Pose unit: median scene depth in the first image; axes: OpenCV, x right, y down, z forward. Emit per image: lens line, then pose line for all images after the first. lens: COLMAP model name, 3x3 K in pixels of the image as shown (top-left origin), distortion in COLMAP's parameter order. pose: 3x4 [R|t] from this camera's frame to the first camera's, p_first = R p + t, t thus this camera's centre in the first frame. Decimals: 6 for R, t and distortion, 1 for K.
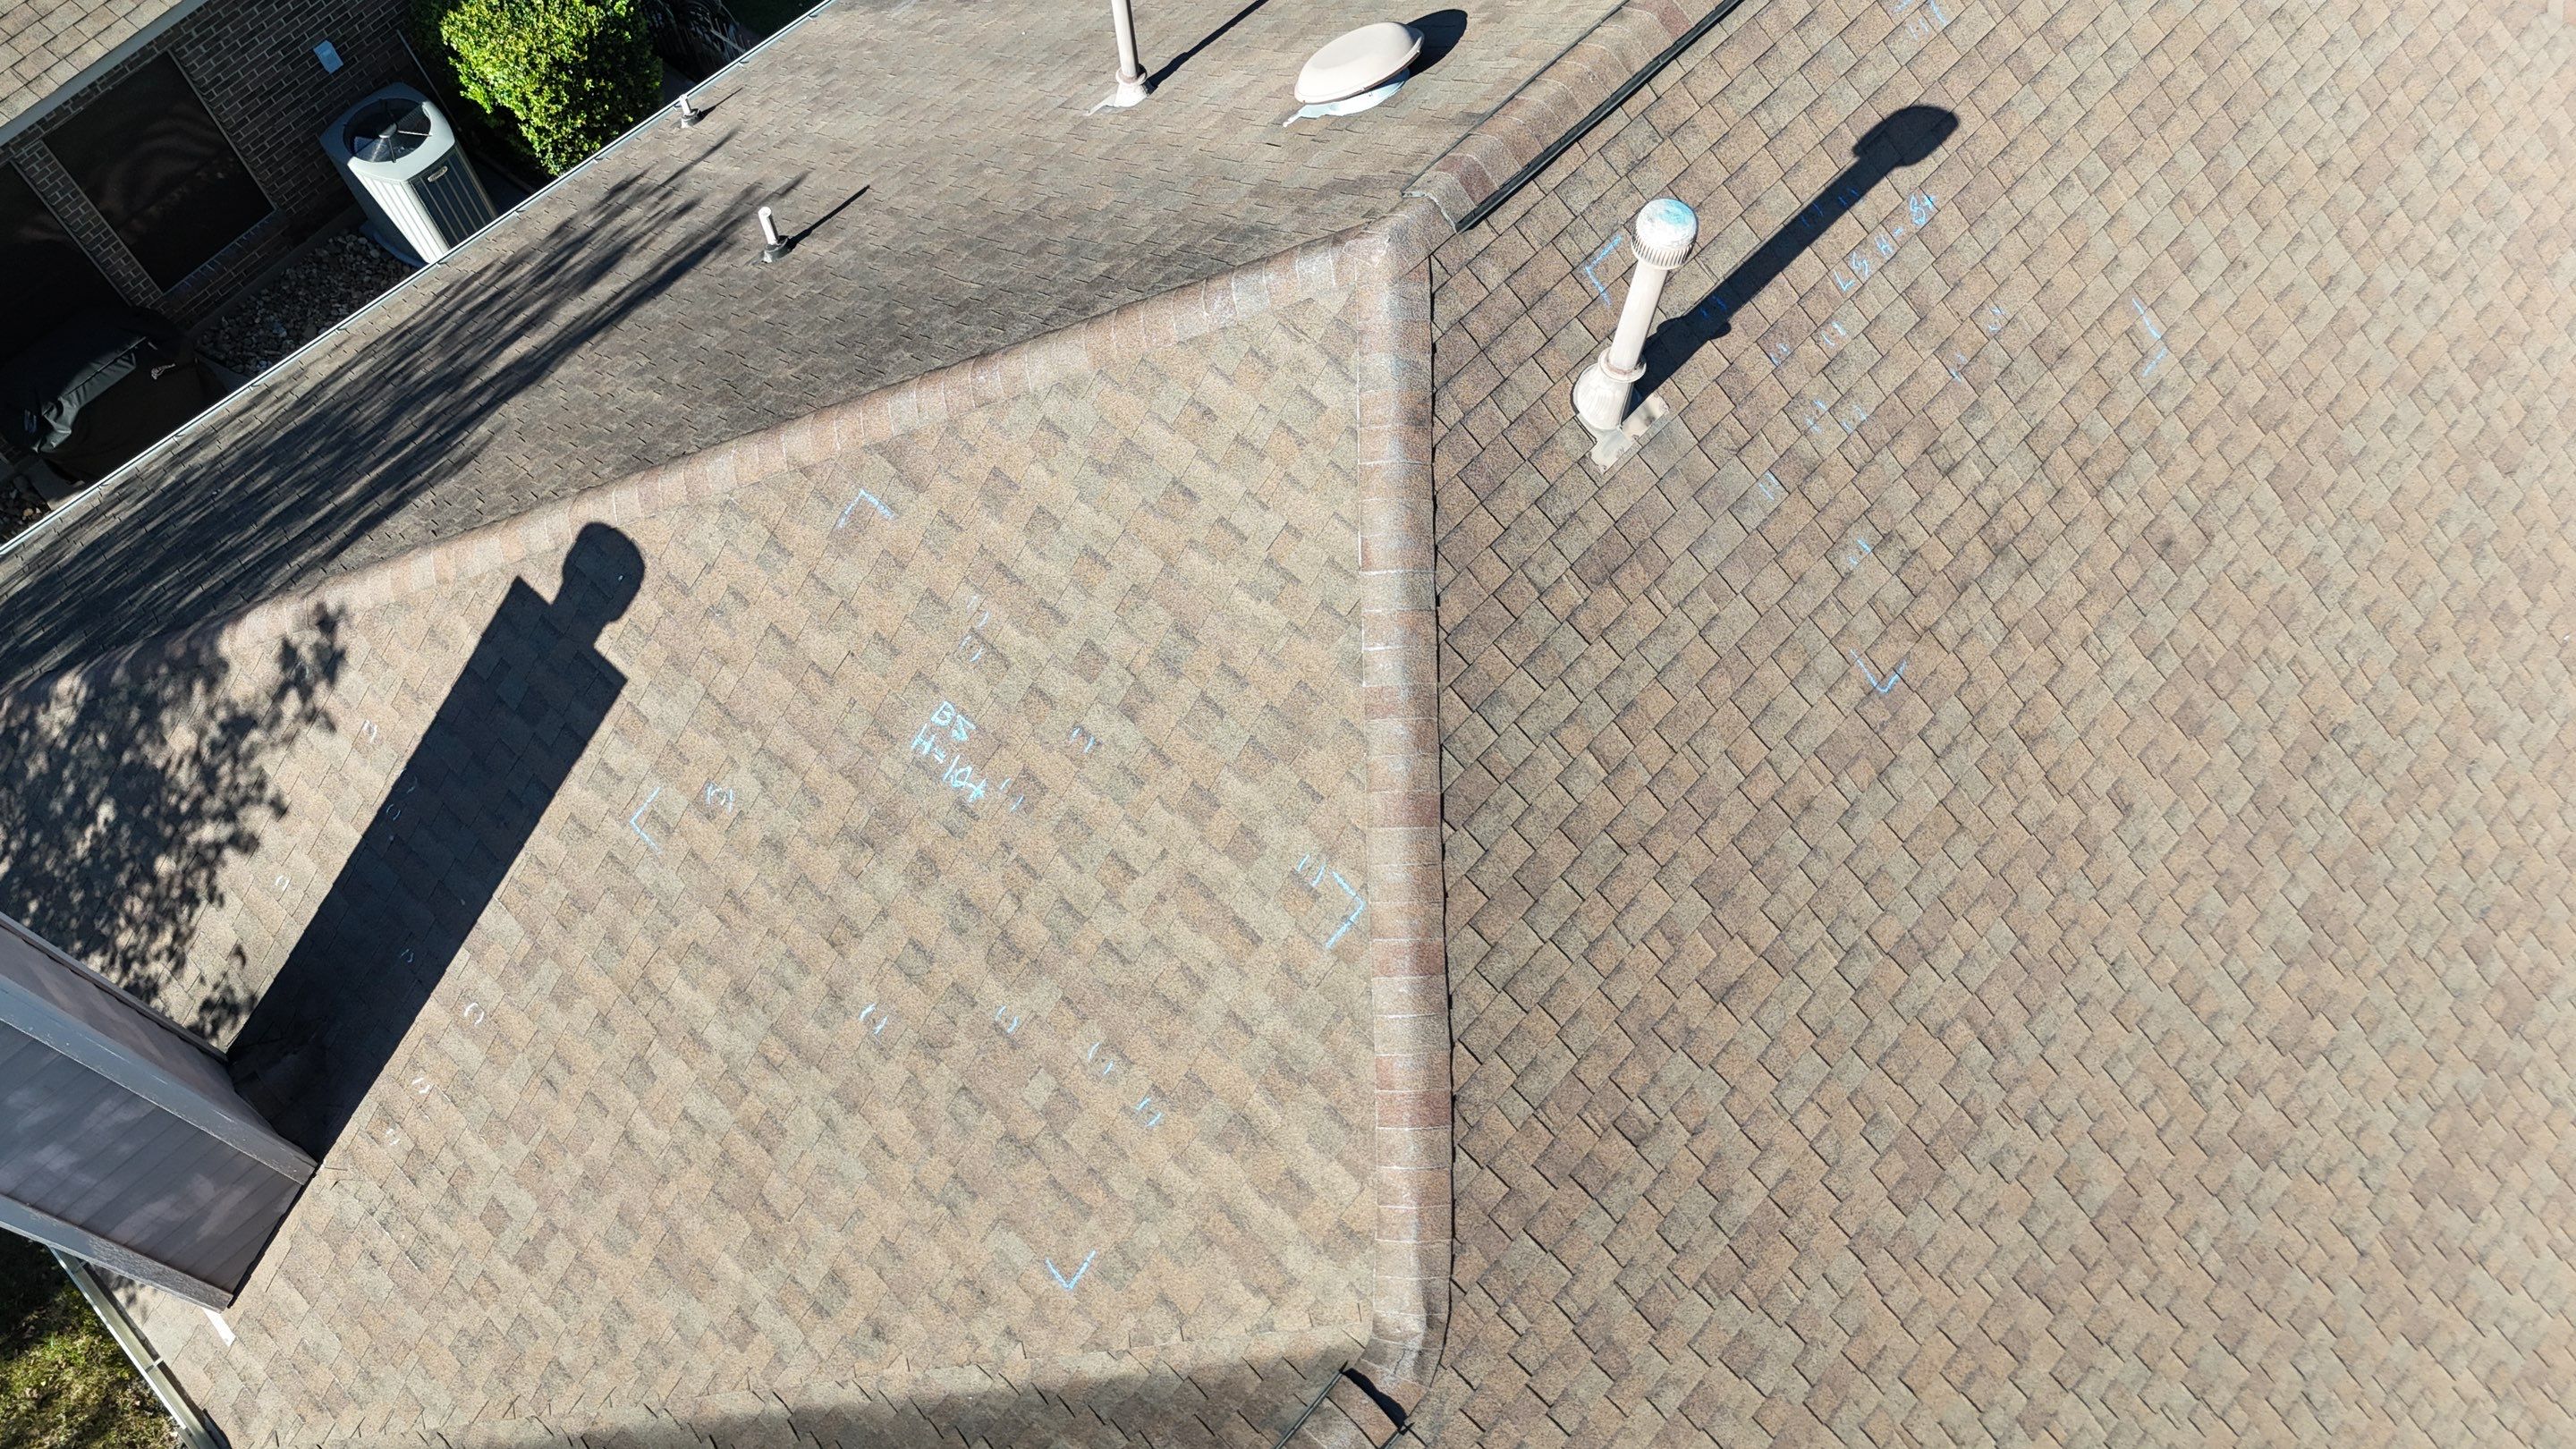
lens RADIAL K [[1889.2, 0, 1314.0], [0, 1889.2, 722.9], [0, 0, 1]] dist [0.073548, -0.066121]
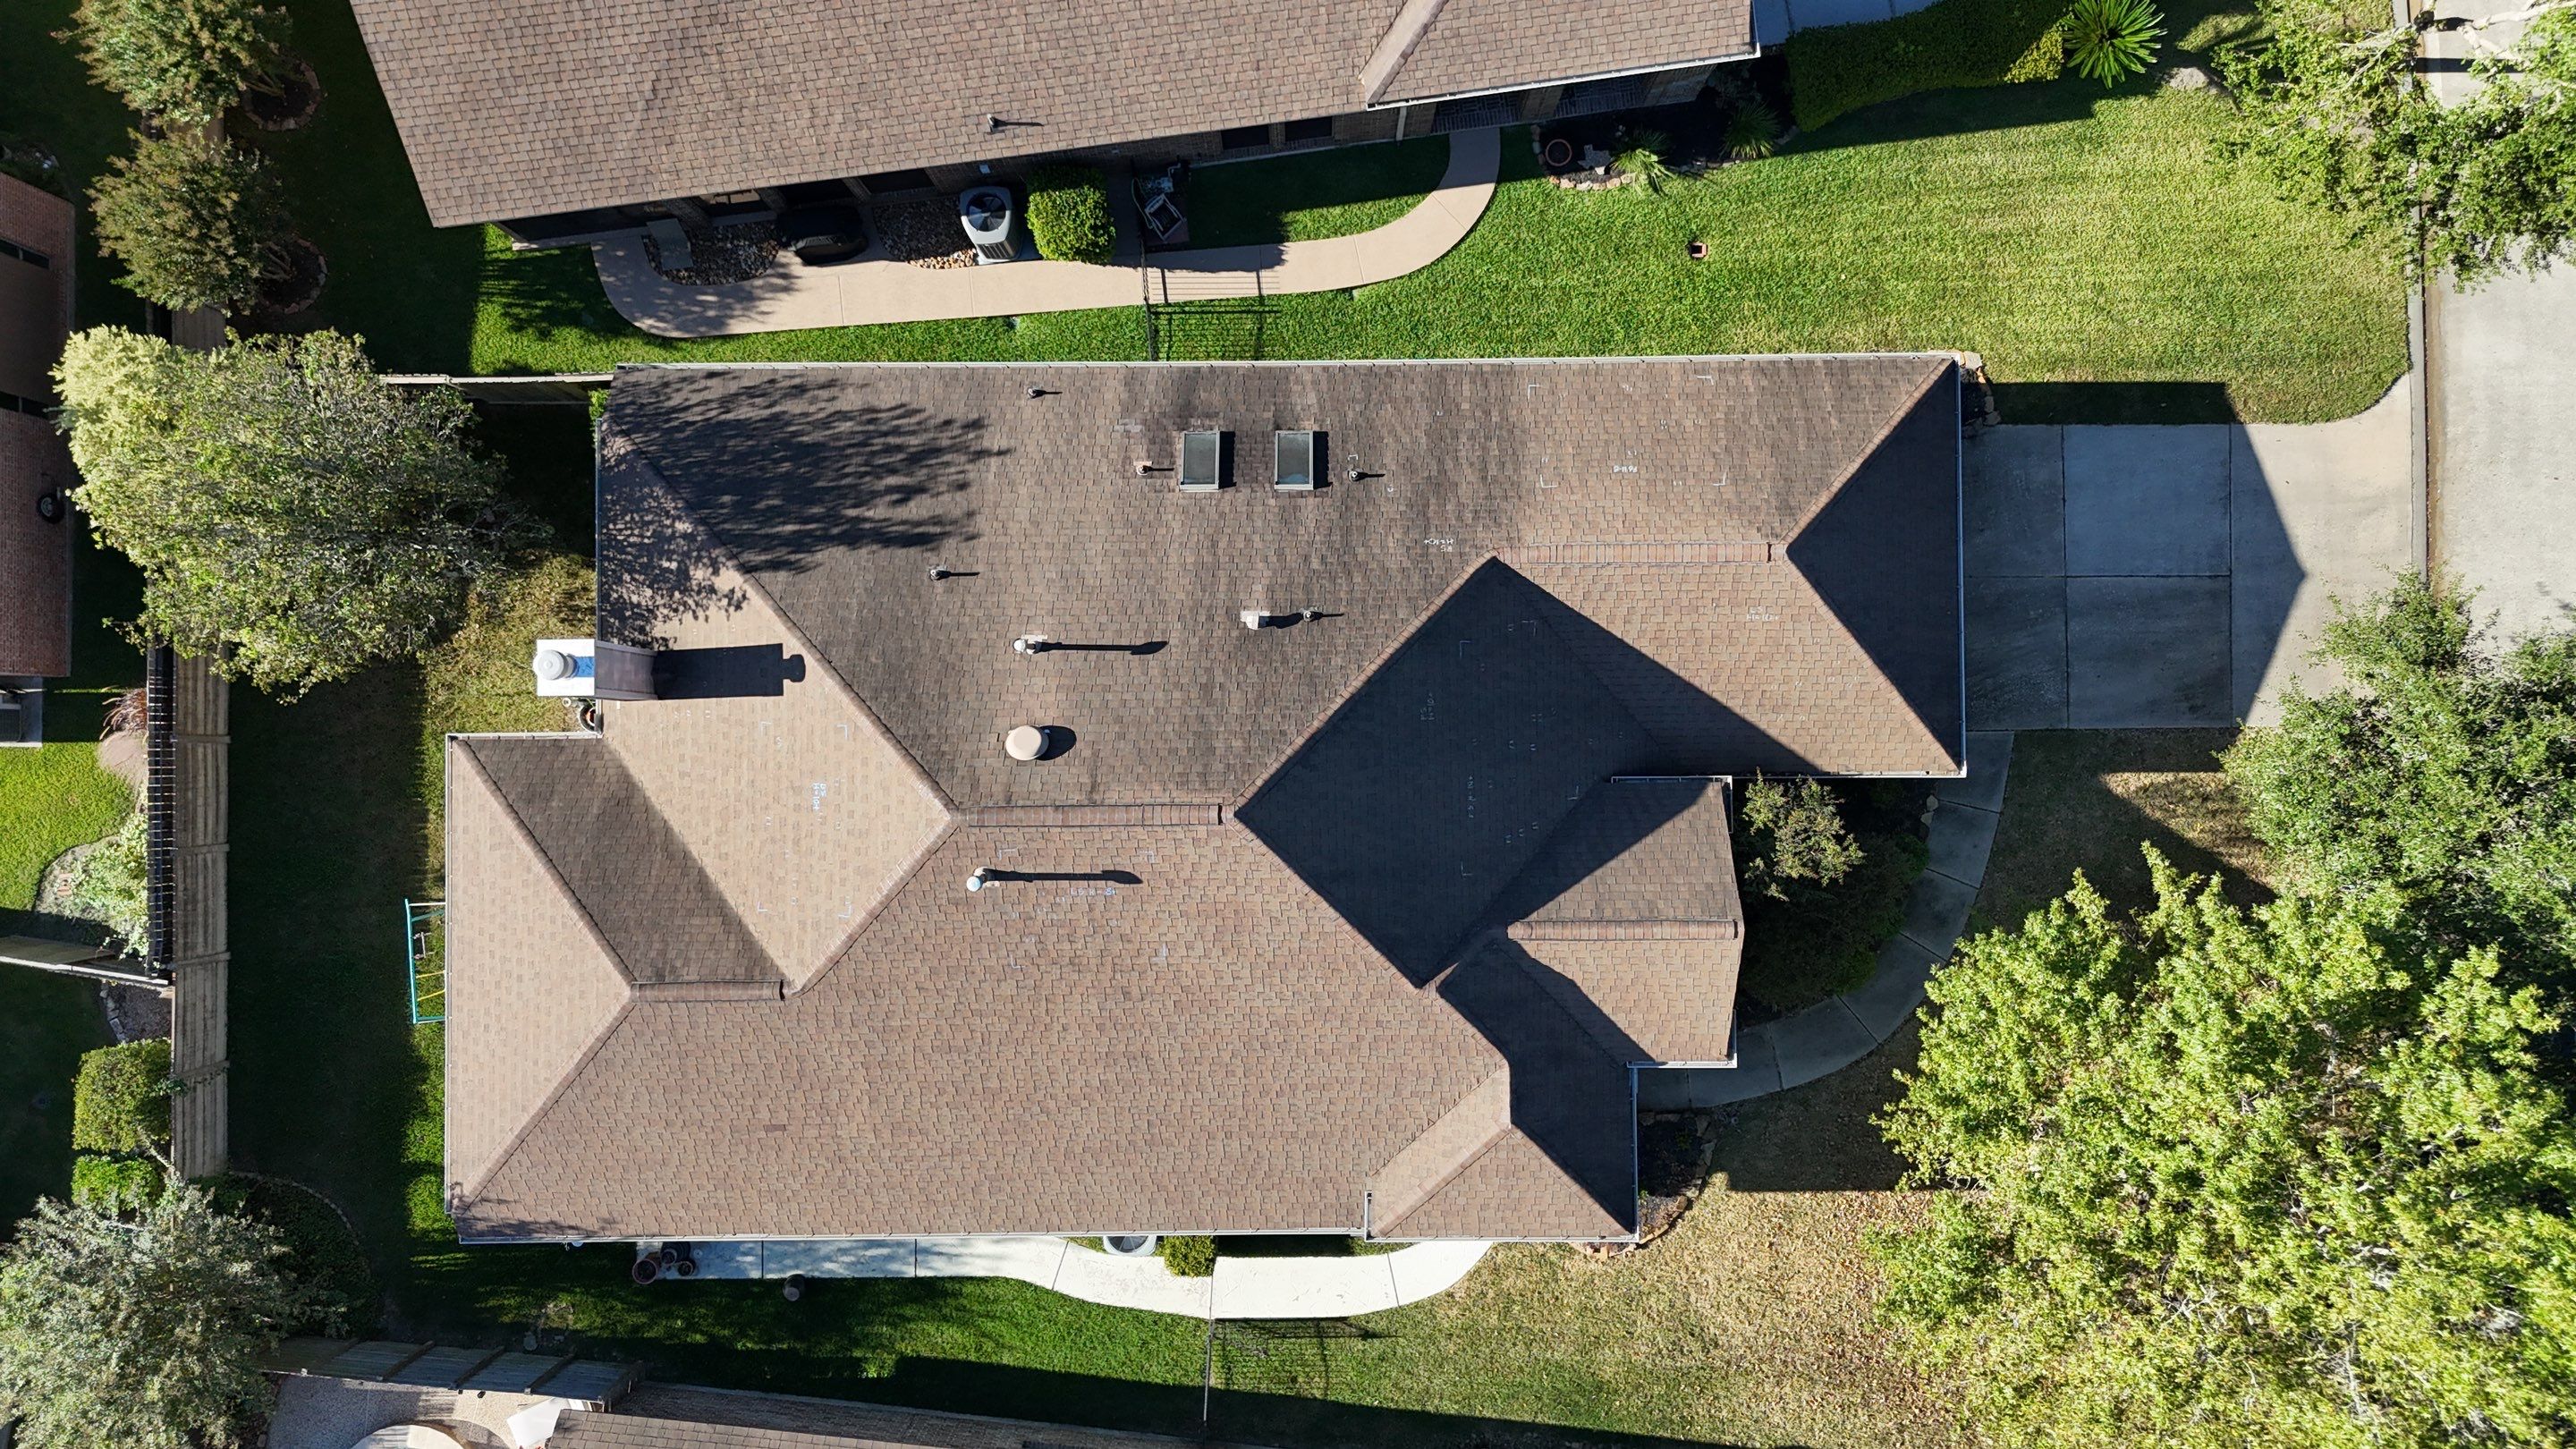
lens RADIAL K [[1889.2, 0, 1283.9], [0, 1889.2, 703.4], [0, 0, 1]] dist [0.073548, -0.066121]
pose [[0.693216, 0.720337, -0.023796, 0.384225], [-0.640817, 0.631127, 0.437072, -2.242021], [0.329857, -0.287736, 0.899112, -1.920044]]
